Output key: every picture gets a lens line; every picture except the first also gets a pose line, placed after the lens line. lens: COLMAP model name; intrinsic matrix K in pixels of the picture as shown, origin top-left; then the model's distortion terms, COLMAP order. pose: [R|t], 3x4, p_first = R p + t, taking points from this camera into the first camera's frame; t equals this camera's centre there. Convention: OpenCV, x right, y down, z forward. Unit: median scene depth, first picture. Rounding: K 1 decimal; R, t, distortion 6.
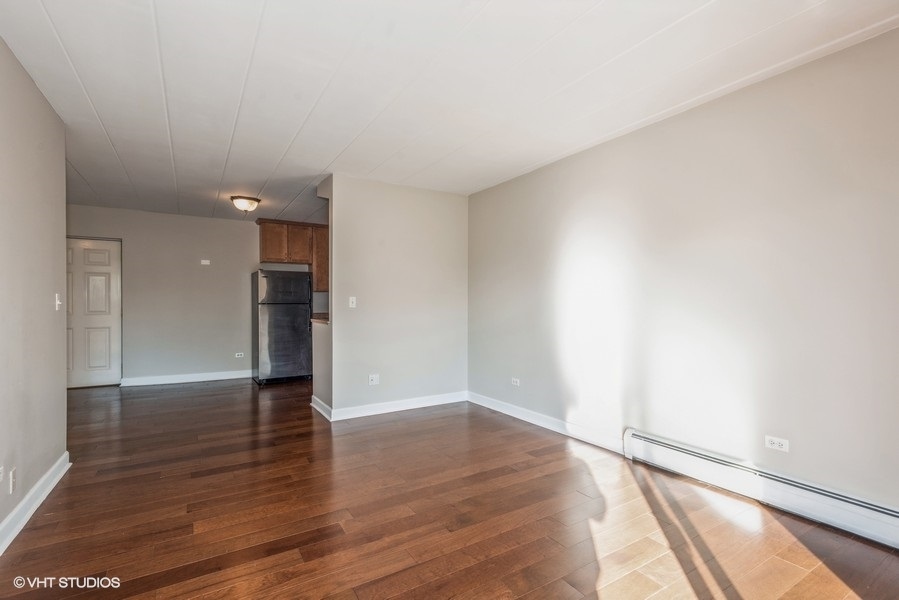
lens RADIAL K [[421.7, 0, 449.6], [0, 421.7, 302.0], [0, 0, 1]] dist [0.007776, -0.000709]
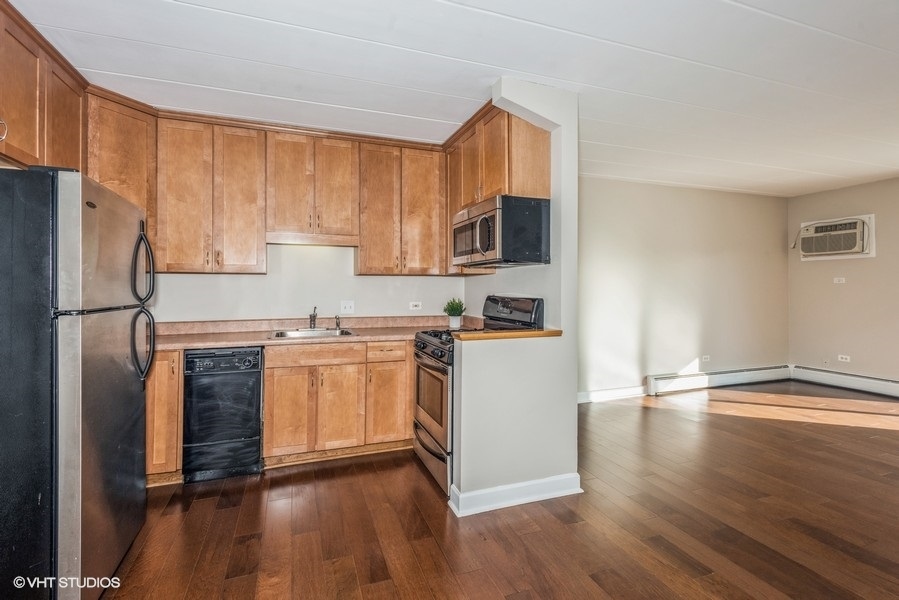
lens RADIAL K [[421.7, 0, 449.6], [0, 421.7, 302.0], [0, 0, 1]] dist [0.007776, -0.000709]
pose [[0.198696, -0.028533, 0.979646, -1.822868], [0.002444, 0.999587, 0.028618, -0.023707], [-0.980058, -0.003292, 0.198684, 2.042494]]
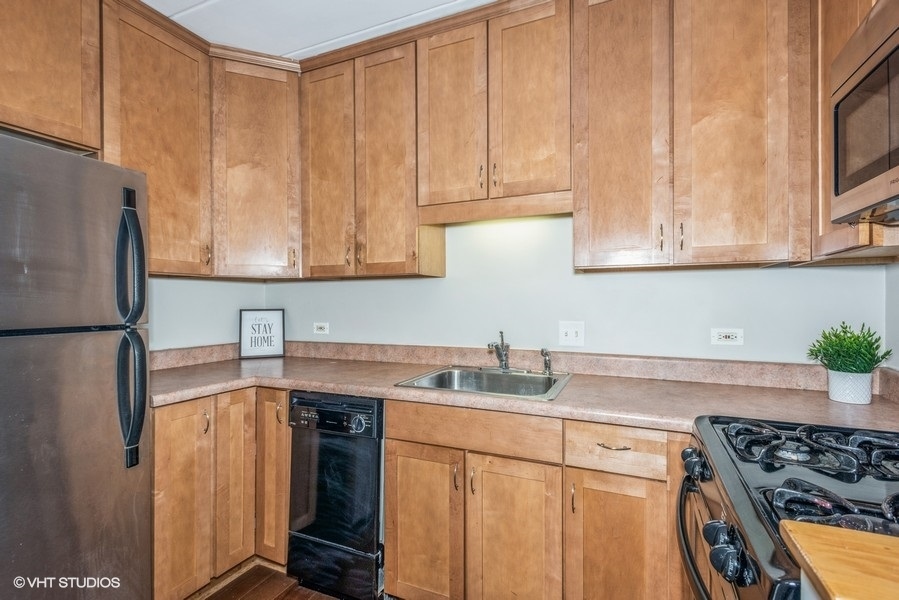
lens RADIAL K [[421.7, 0, 449.6], [0, 421.7, 302.0], [0, 0, 1]] dist [0.007776, -0.000709]
pose [[0.822597, -0.001184, 0.568623, -0.939190], [0.003079, 0.999992, -0.002371, -0.021530], [-0.568616, 0.003701, 0.822595, 2.187174]]
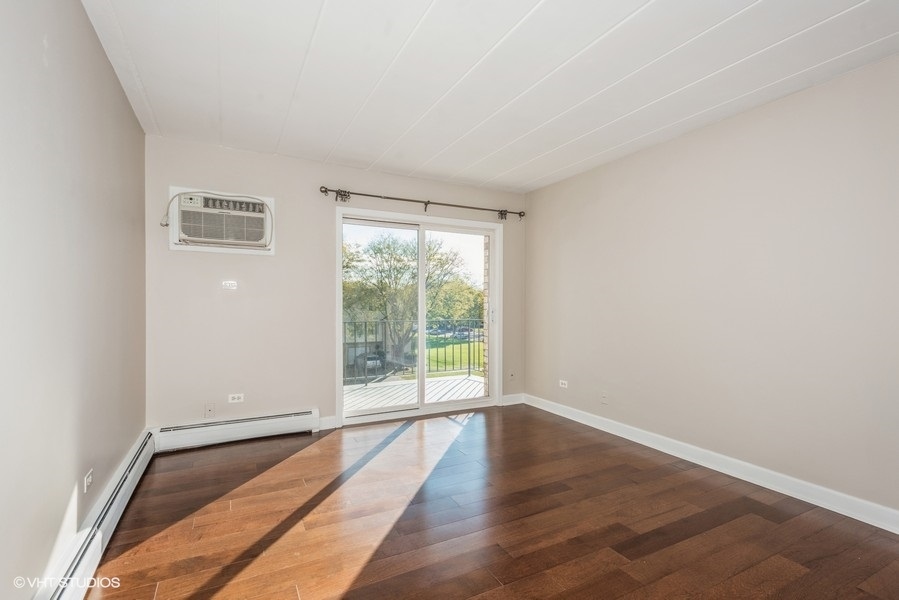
lens RADIAL K [[421.7, 0, 449.6], [0, 421.7, 302.0], [0, 0, 1]] dist [0.007776, -0.000709]
pose [[-0.998311, 0.000885, 0.058089, 0.054554], [0.000724, 0.999996, -0.002787, 0.000105], [-0.058091, -0.002740, -0.998308, 1.926431]]
